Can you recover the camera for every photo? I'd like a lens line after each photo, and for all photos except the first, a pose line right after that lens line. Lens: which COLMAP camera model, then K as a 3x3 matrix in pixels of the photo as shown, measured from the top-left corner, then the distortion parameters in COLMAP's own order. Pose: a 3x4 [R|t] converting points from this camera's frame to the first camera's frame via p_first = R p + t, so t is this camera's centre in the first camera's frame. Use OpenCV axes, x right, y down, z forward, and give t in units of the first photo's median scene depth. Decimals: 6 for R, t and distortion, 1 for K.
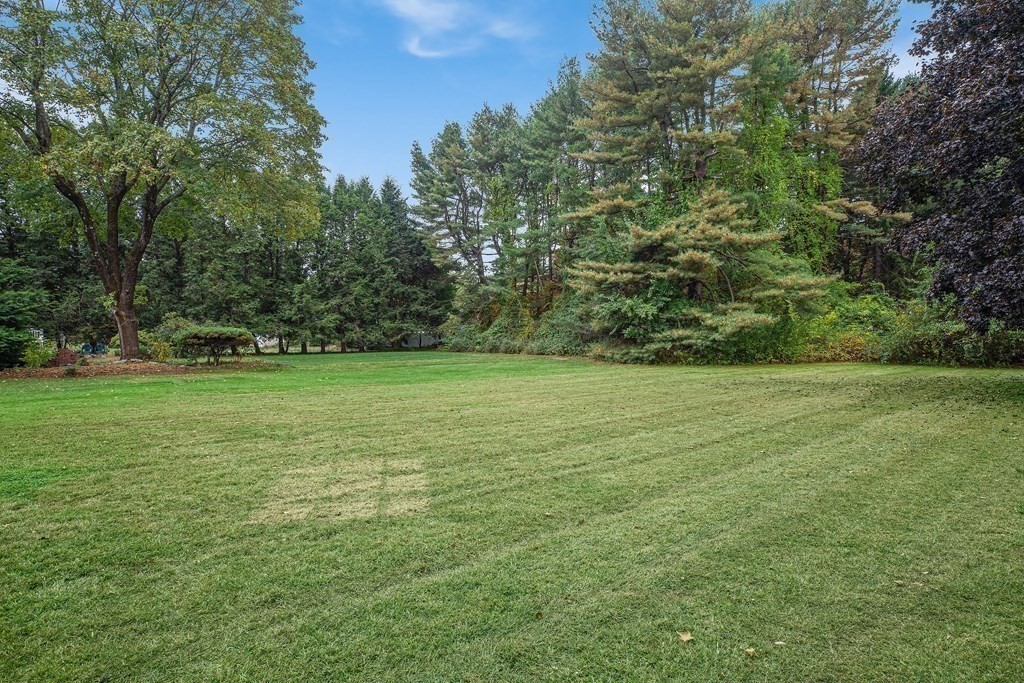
lens RADIAL K [[588.6, 0, 513.2], [0, 588.6, 332.0], [0, 0, 1]] dist [-0.004408, 0.002584]
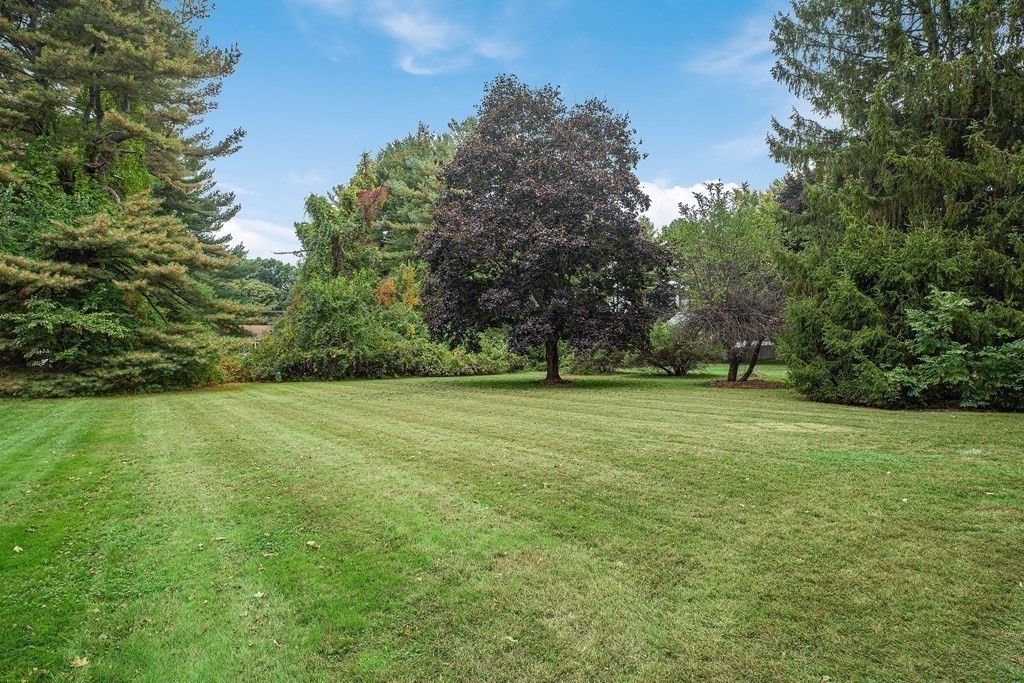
lens RADIAL K [[588.6, 0, 513.2], [0, 588.6, 332.0], [0, 0, 1]] dist [-0.004408, 0.002584]
pose [[0.151214, 0.038123, 0.987766, -0.472406], [-0.001279, 0.999263, -0.038371, -0.001137], [-0.988500, 0.004539, 0.151152, 0.330865]]
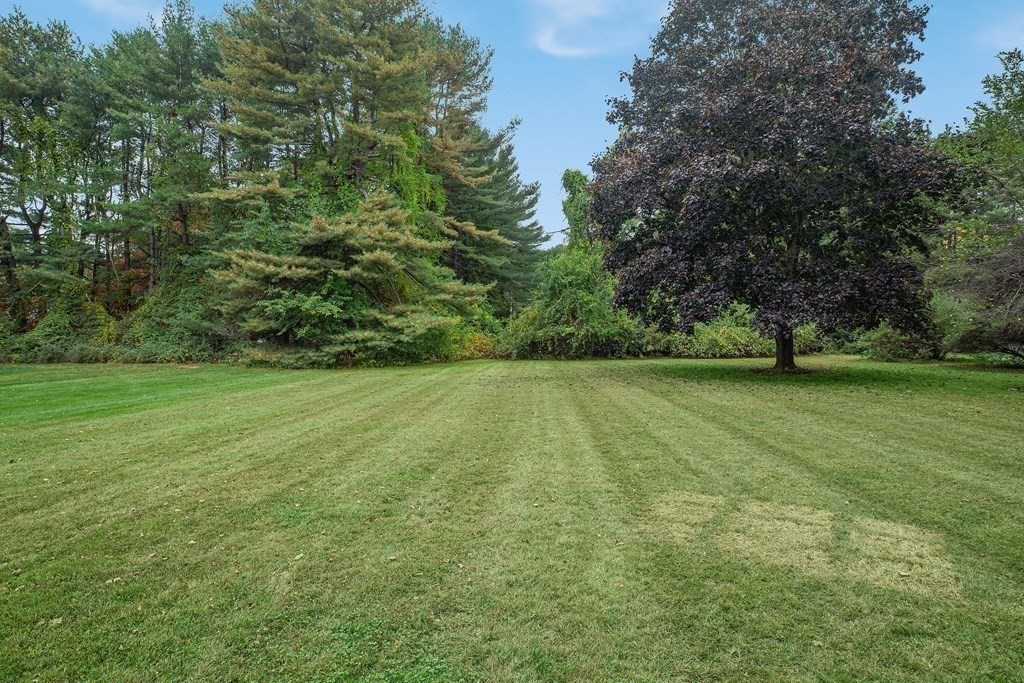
lens RADIAL K [[588.6, 0, 513.2], [0, 588.6, 332.0], [0, 0, 1]] dist [-0.004408, 0.002584]
pose [[0.705605, 0.000638, 0.708606, -0.222337], [0.001517, 0.999996, -0.002412, 0.000257], [-0.708604, 0.002777, 0.705601, 0.139193]]
